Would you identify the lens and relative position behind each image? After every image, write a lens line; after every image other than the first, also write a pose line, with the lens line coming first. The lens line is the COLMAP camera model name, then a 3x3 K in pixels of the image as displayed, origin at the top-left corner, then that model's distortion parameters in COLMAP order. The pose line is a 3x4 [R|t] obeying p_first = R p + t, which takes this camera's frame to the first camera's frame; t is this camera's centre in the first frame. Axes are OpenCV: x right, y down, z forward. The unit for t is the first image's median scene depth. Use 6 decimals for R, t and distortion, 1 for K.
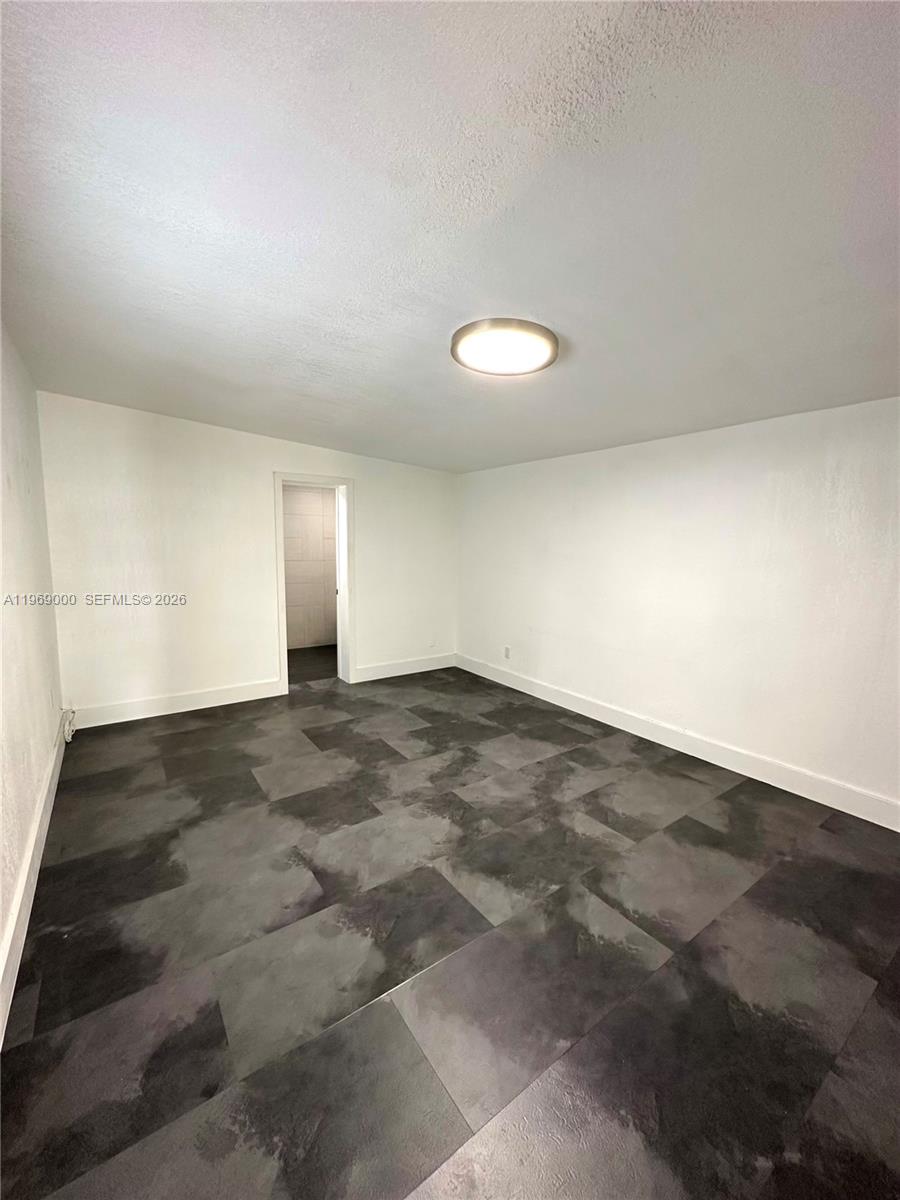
lens RADIAL K [[477.7, 0, 449.4], [0, 477.7, 599.3], [0, 0, 1]] dist [0.005139, 0.000262]
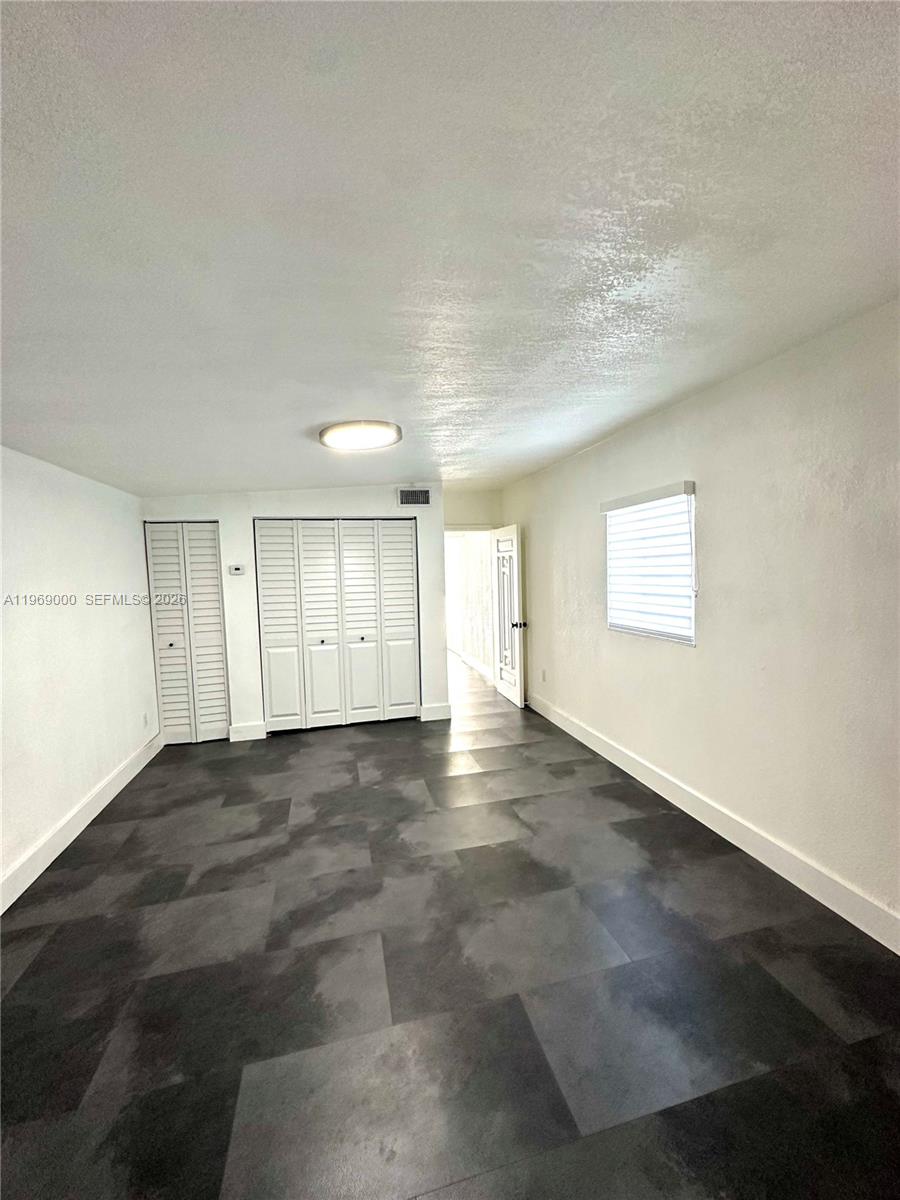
lens RADIAL K [[477.7, 0, 450.6], [0, 477.7, 599.8], [0, 0, 1]] dist [0.005139, 0.000262]
pose [[-0.930721, -0.009584, 0.365605, -0.455077], [0.060806, 0.981689, 0.180526, -0.233910], [-0.360640, 0.190250, -0.913095, 1.678976]]
